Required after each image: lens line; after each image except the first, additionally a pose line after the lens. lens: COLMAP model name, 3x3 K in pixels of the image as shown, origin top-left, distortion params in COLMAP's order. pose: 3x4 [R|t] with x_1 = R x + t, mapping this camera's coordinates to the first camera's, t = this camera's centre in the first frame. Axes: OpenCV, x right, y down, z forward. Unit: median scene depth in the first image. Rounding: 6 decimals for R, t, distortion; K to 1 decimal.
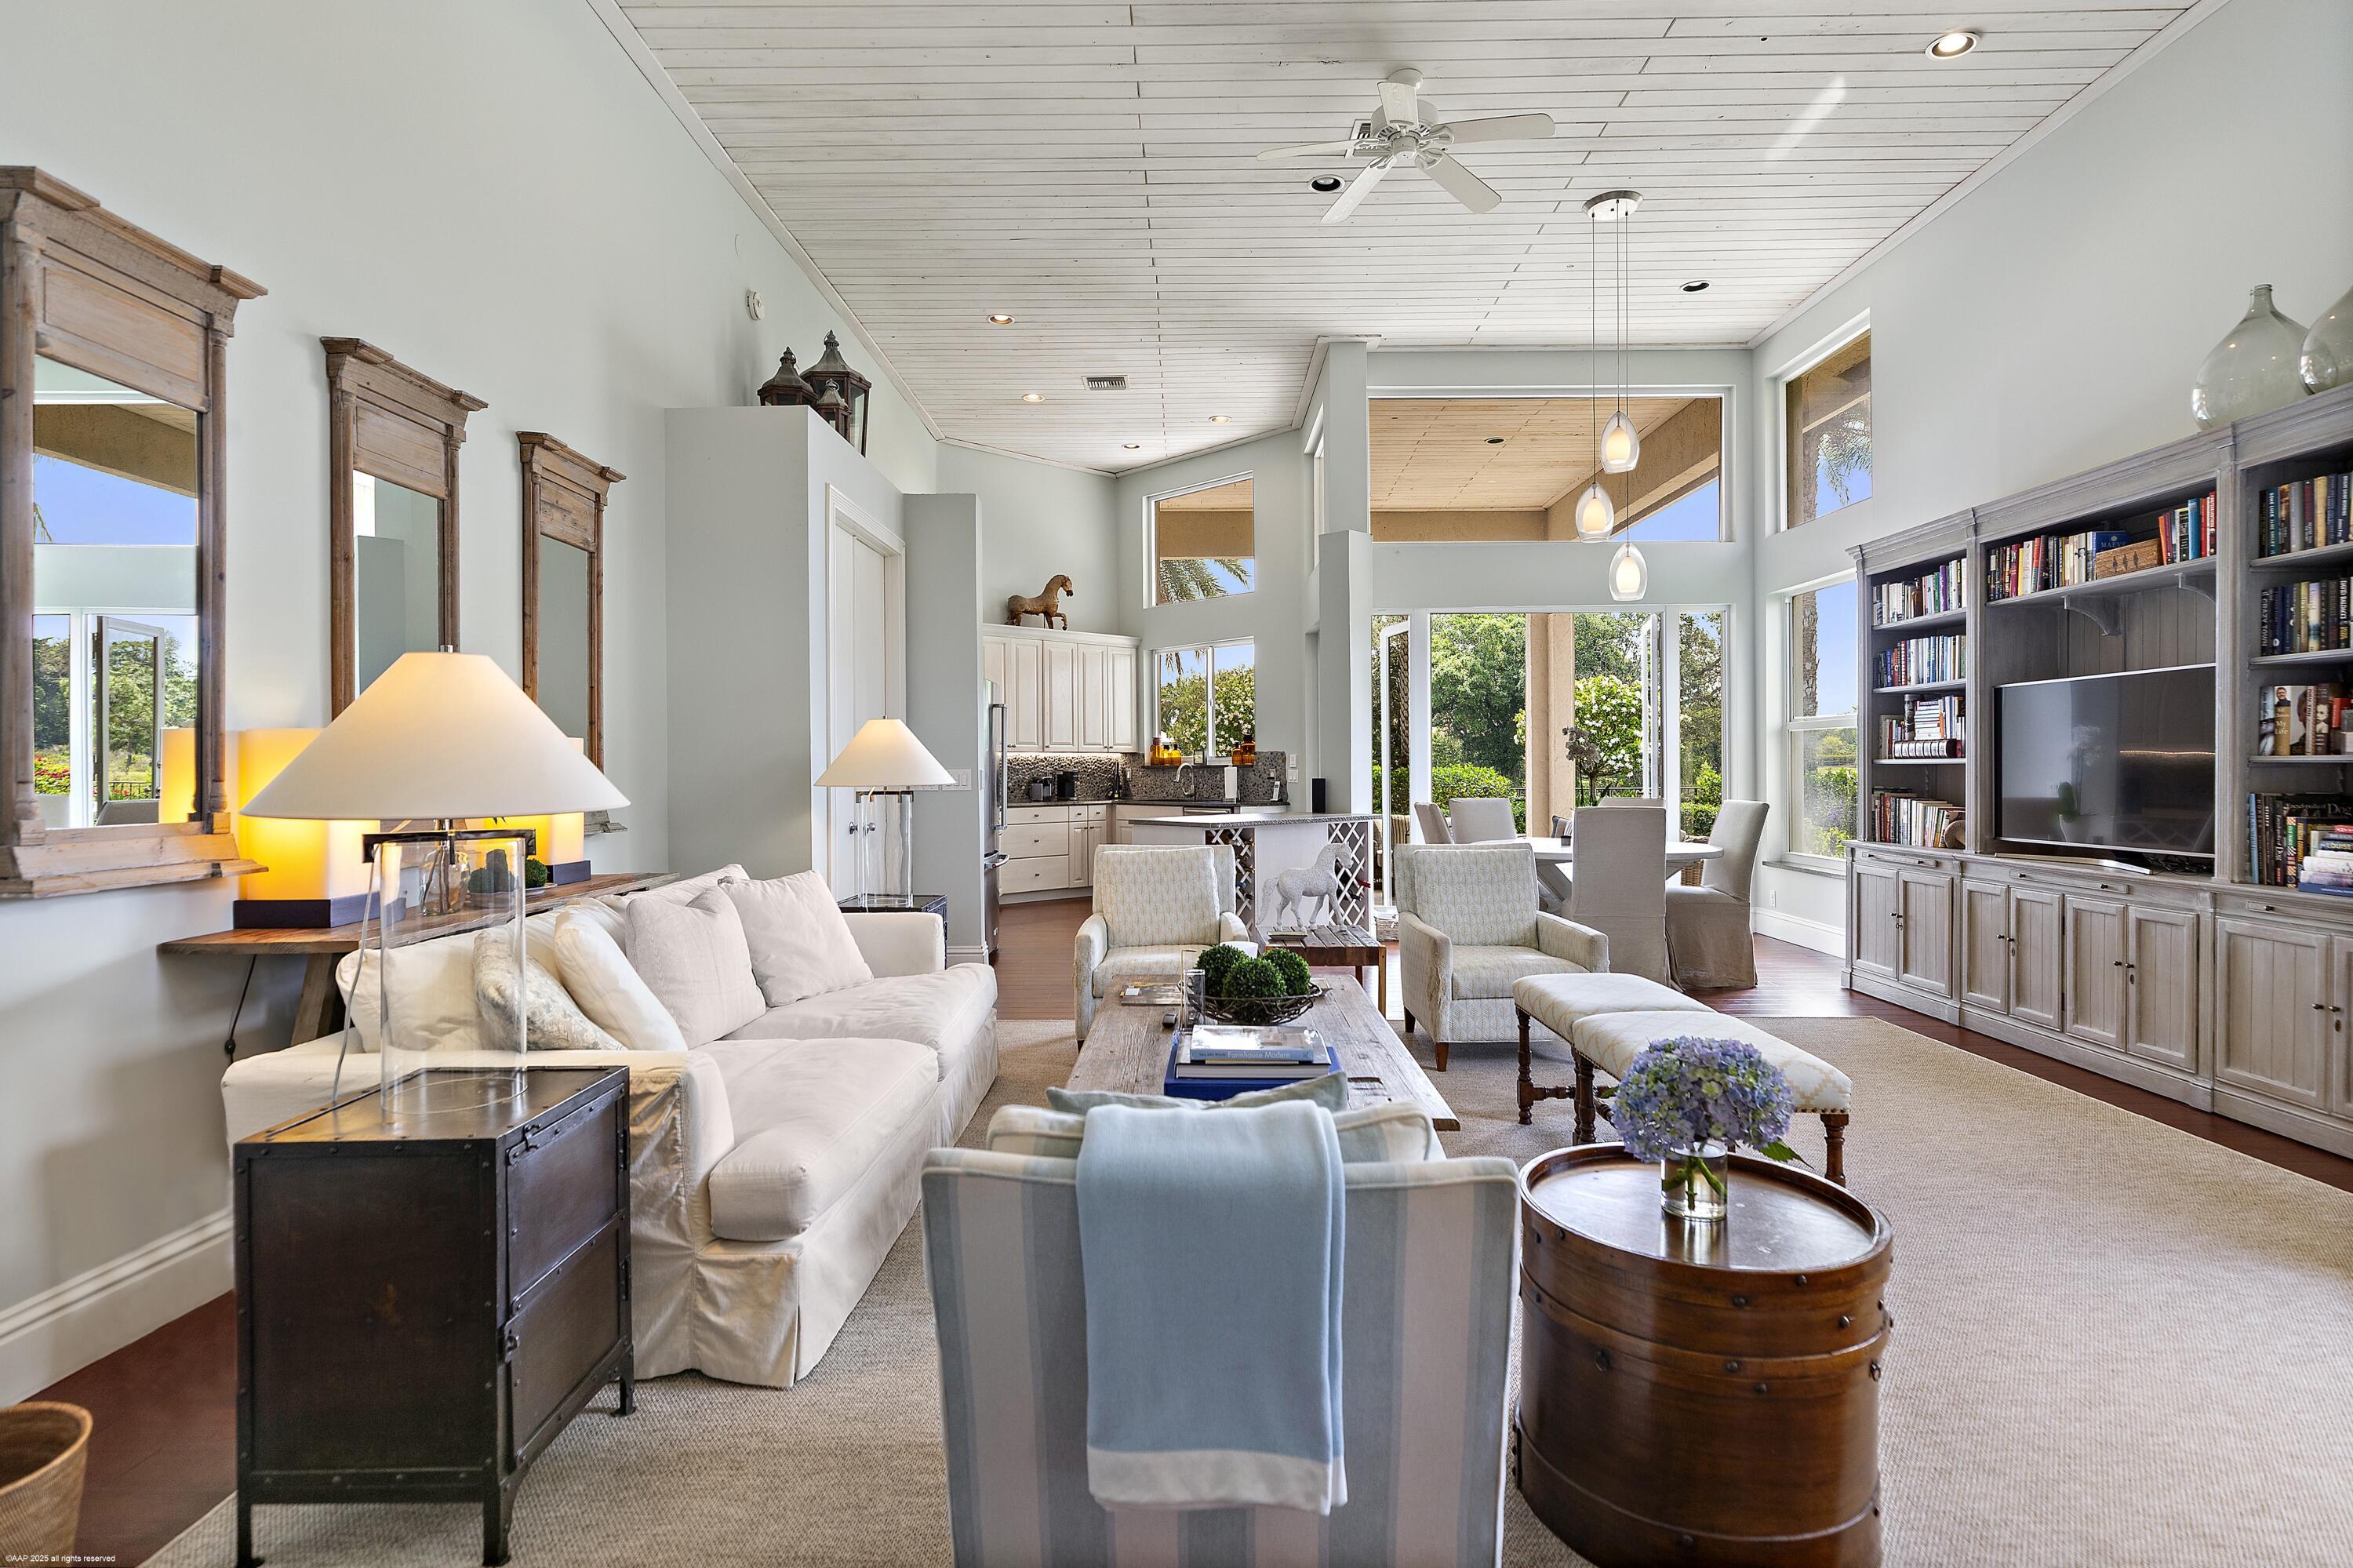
lens RADIAL K [[1157.4, 0, 1176.4], [0, 1157.4, 776.6], [0, 0, 1]] dist [-0.001555, -0.000162]
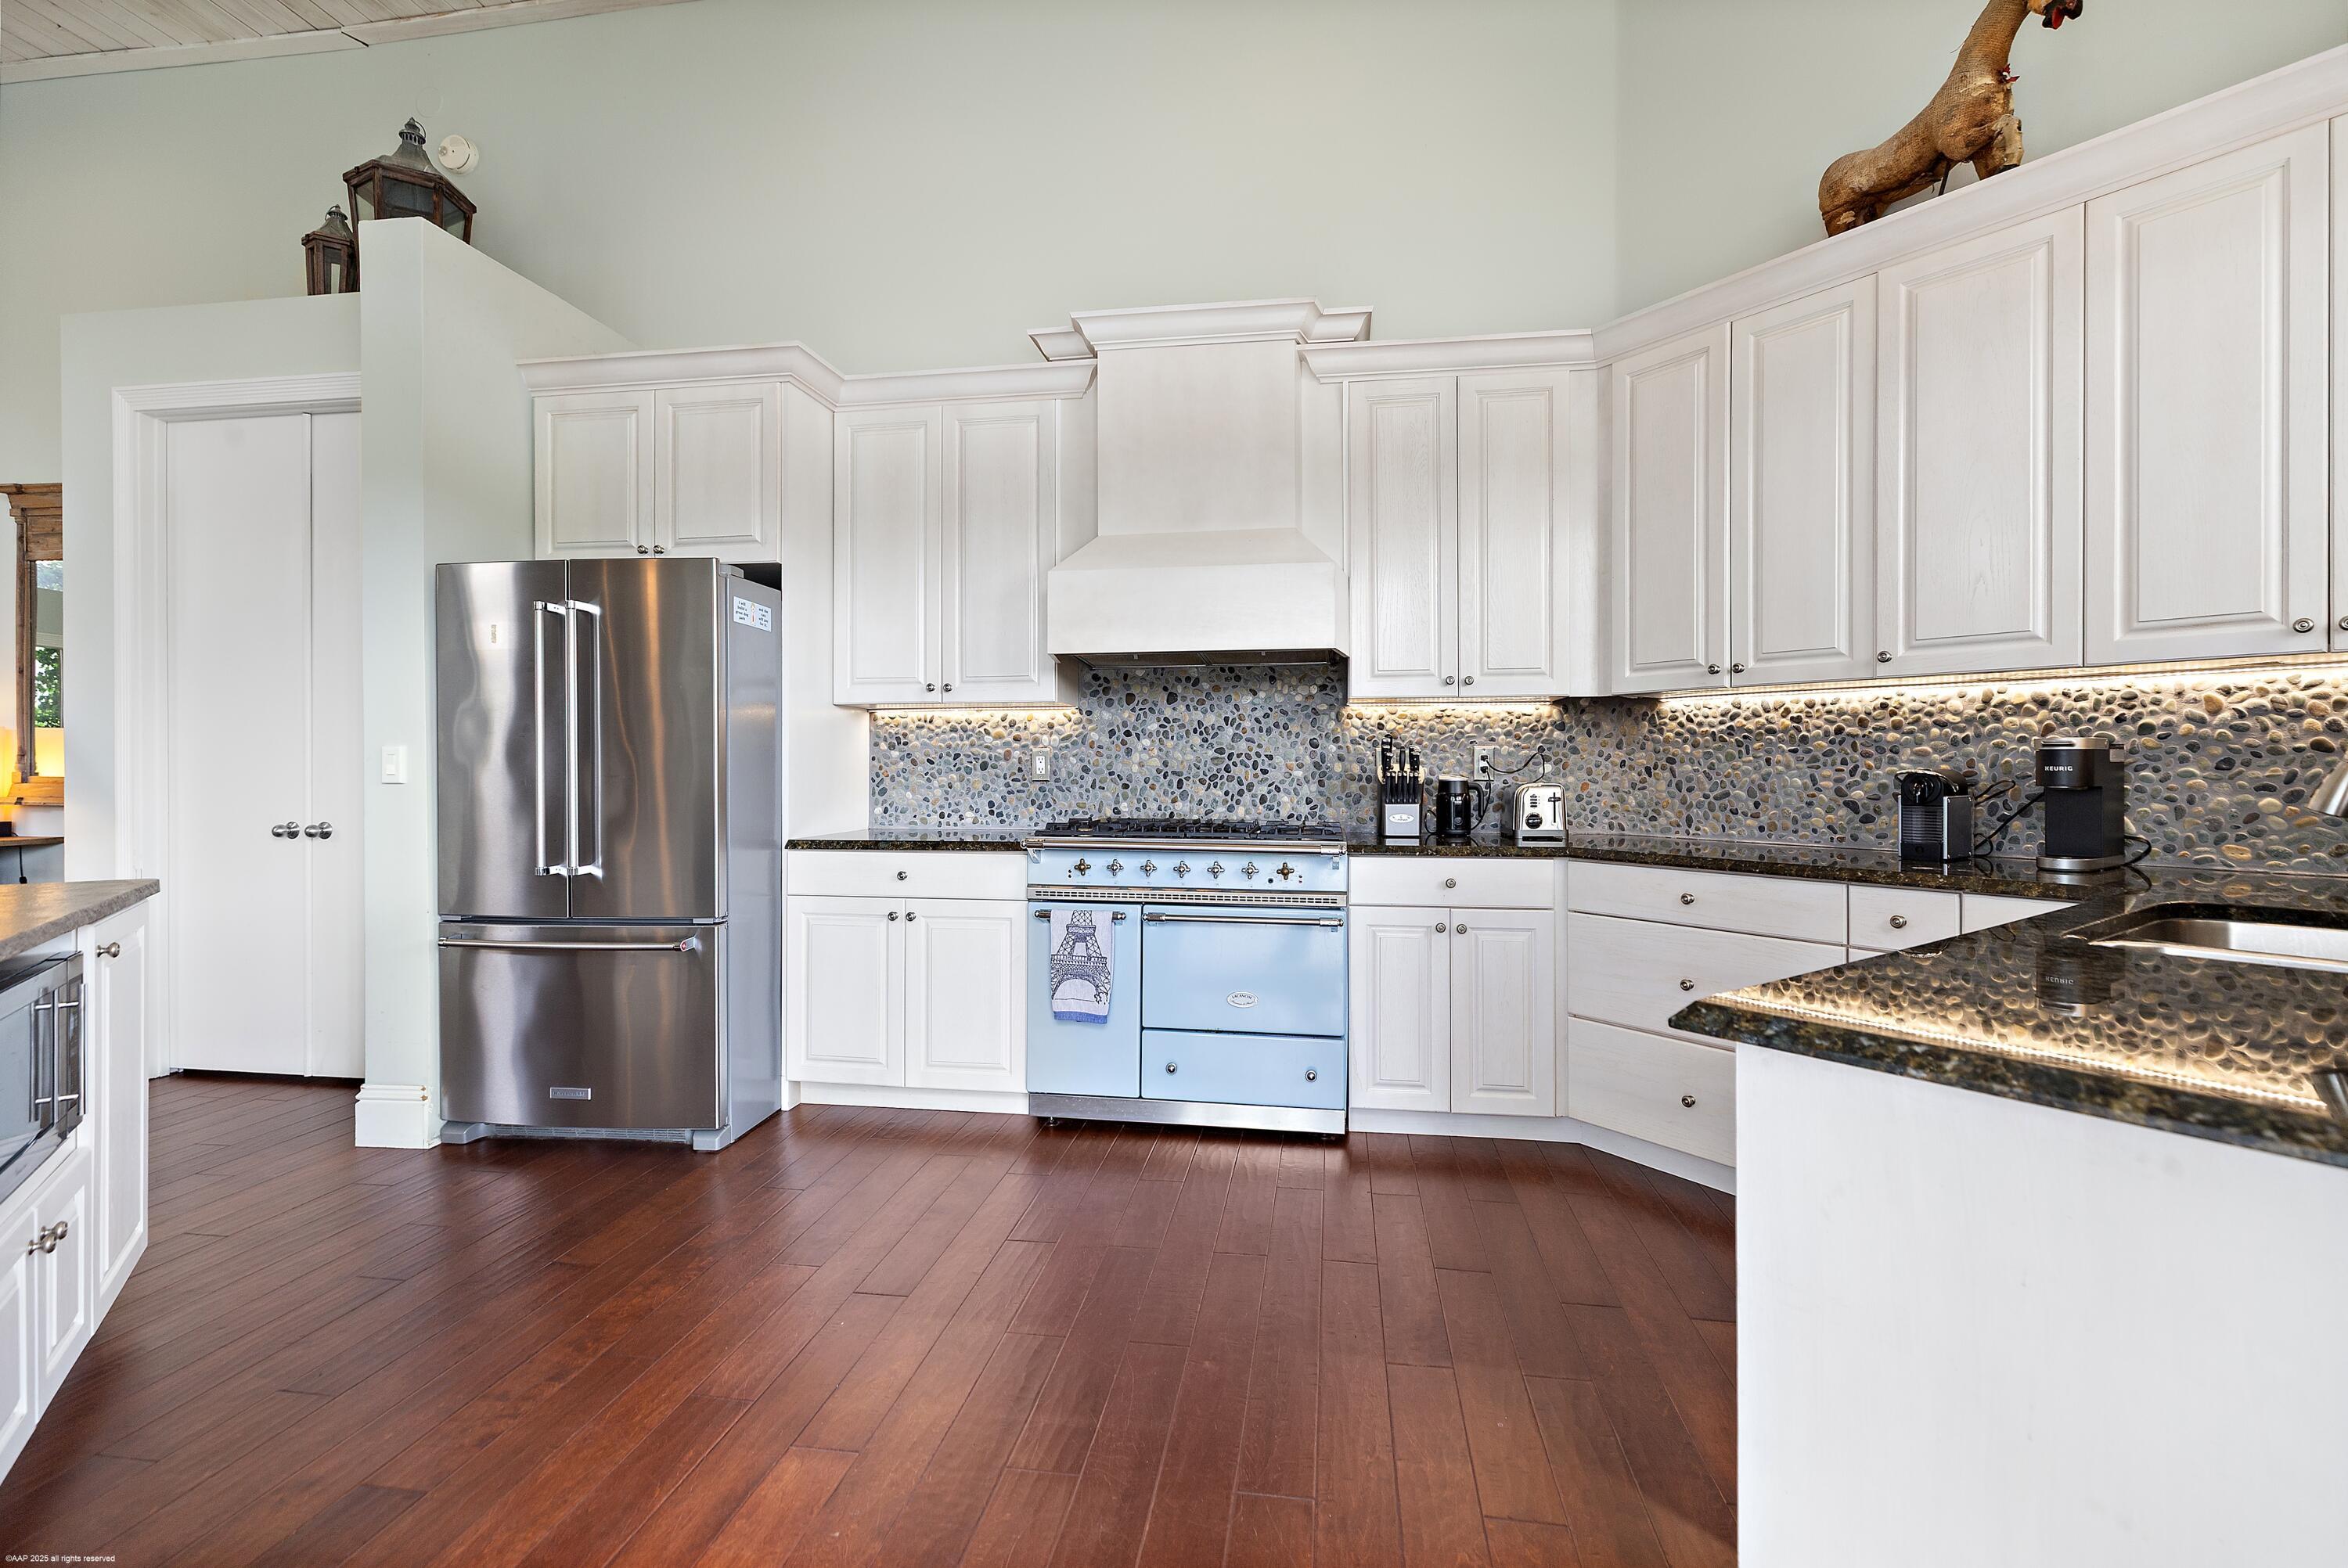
lens RADIAL K [[1041.1, 0, 1178.4], [0, 1041.1, 759.5], [0, 0, 1]] dist [0.003919, 0.000122]
pose [[-0.137717, 0.002676, -0.990468, 0.240950], [-0.008301, 0.999958, 0.003856, -0.002946], [0.990437, 0.008753, -0.137689, 1.414734]]
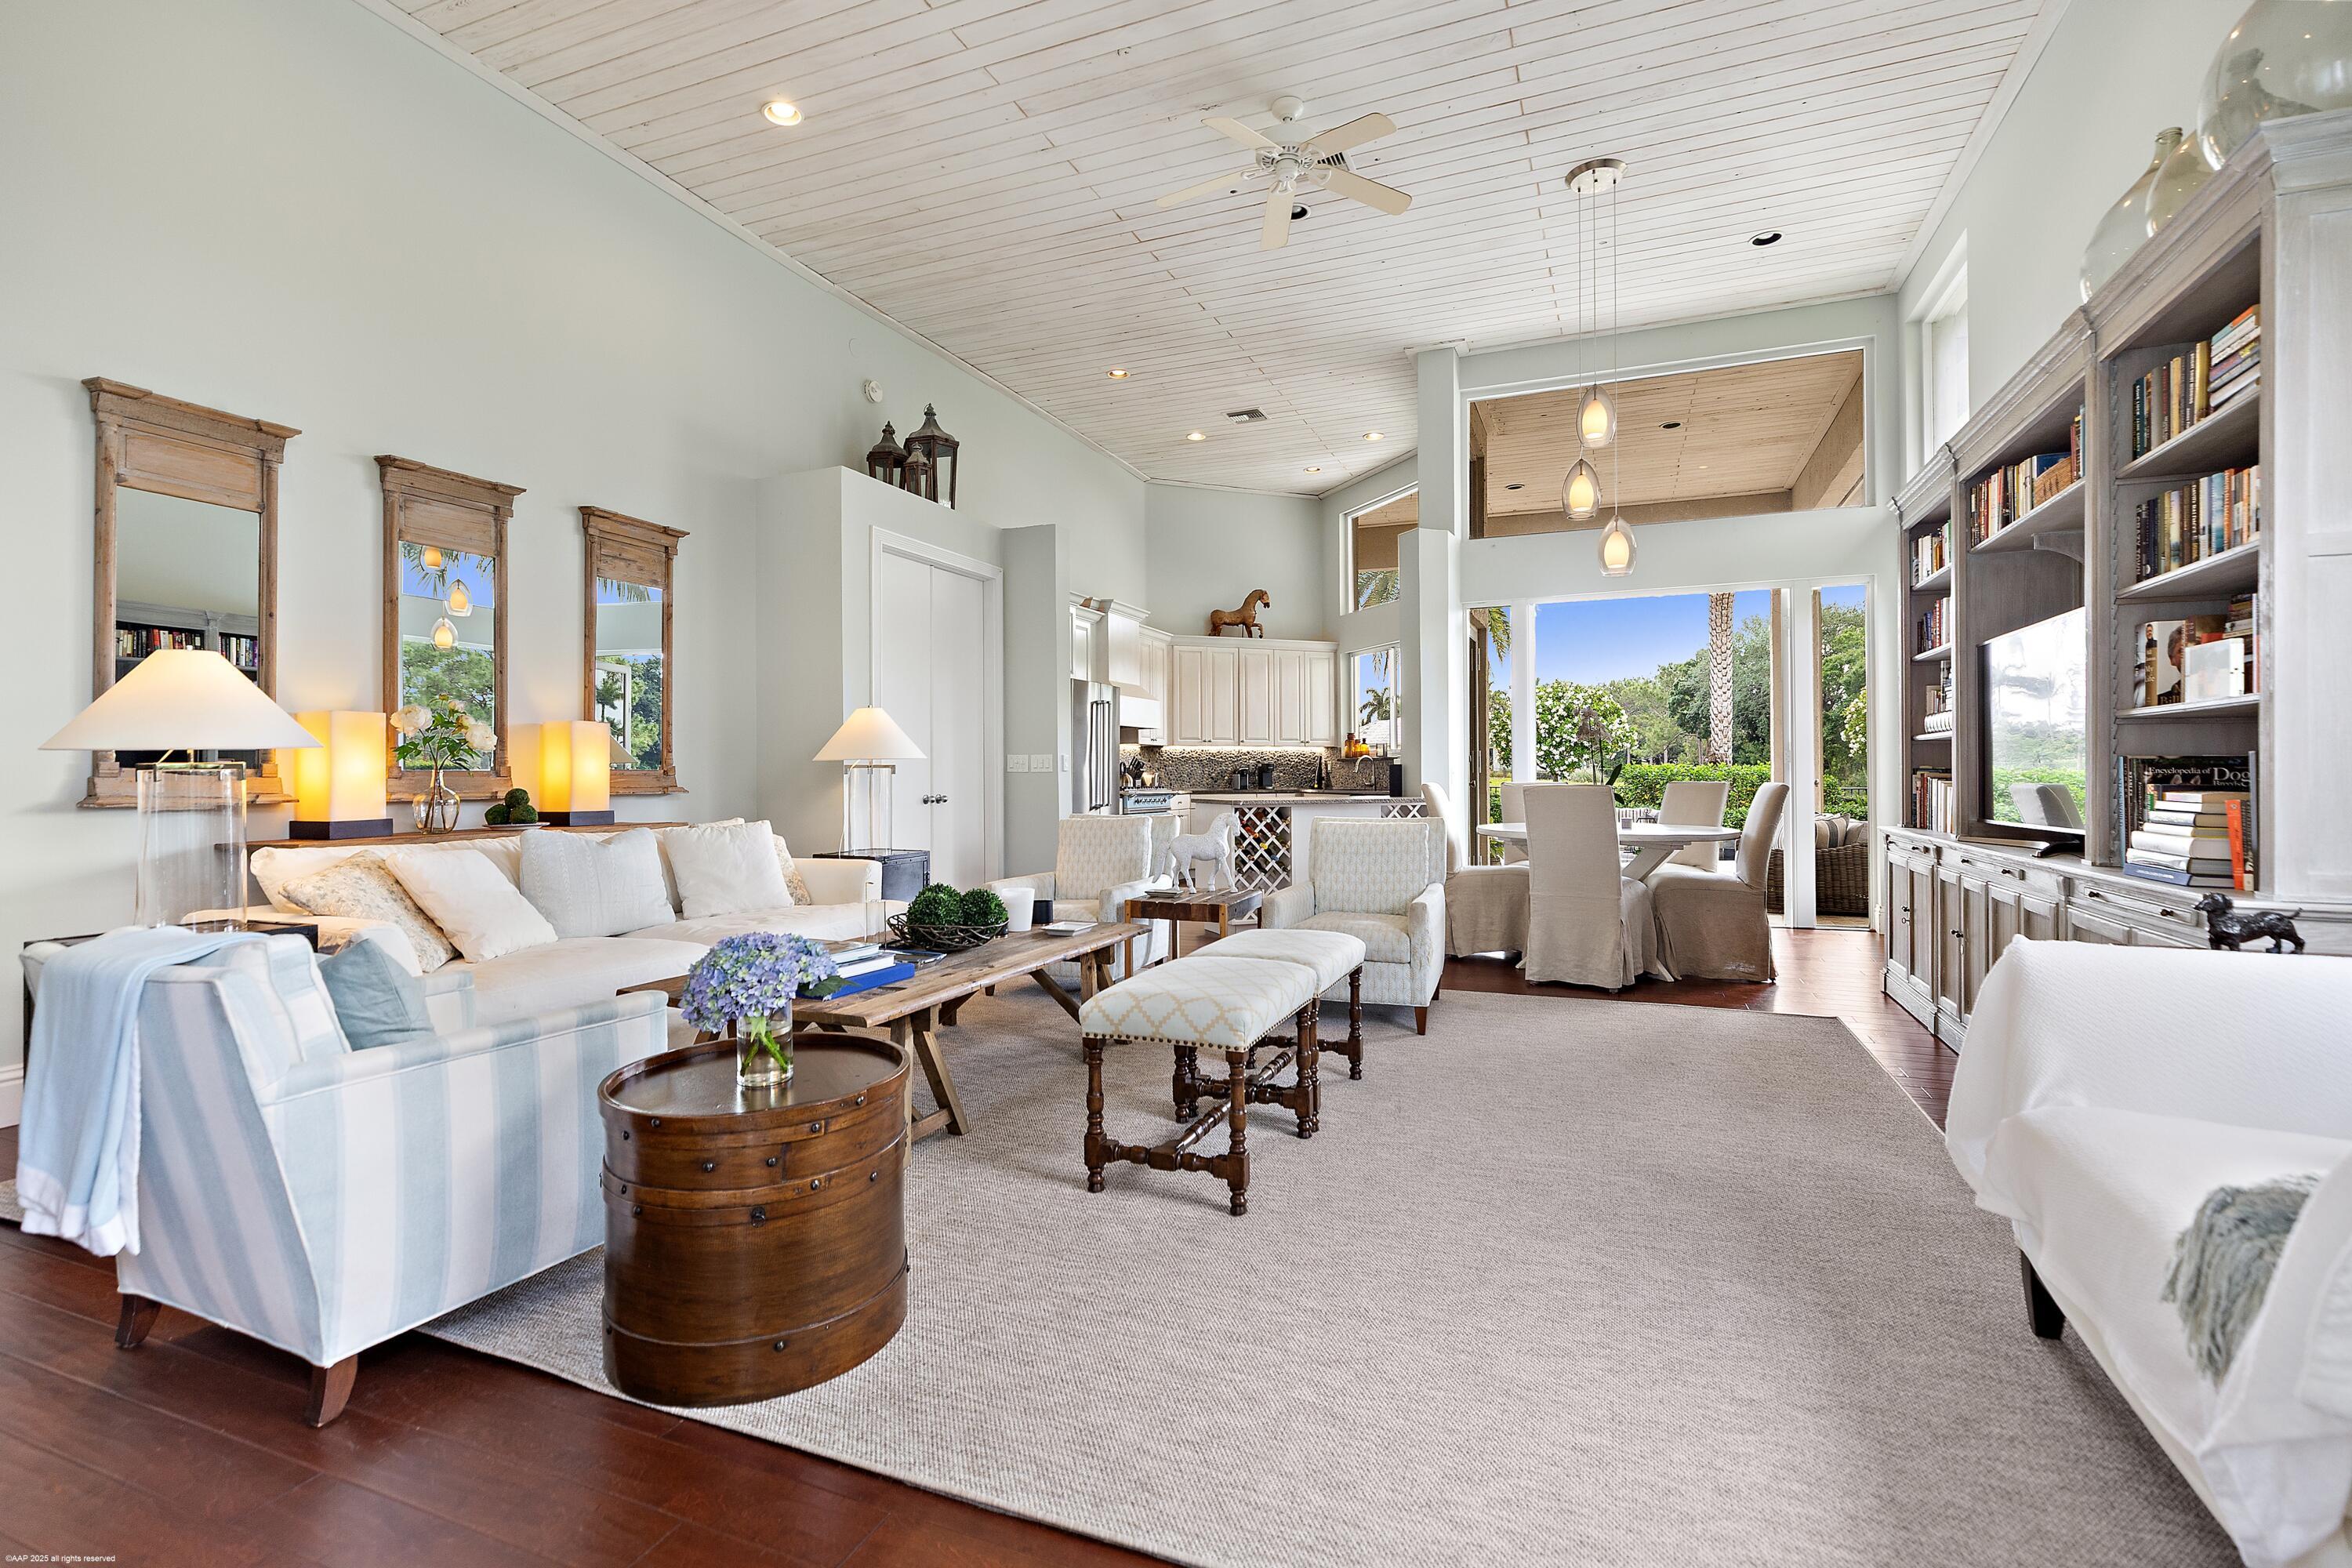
lens RADIAL K [[1043.1, 0, 1194.1], [0, 1043.1, 772.3], [0, 0, 1]] dist [0.003919, 0.000122]
pose [[0.933920, 0.000007, -0.357481, 0.343537], [-0.002742, 0.999971, -0.007143, 0.019442], [0.357471, 0.007651, 0.933893, 0.045678]]
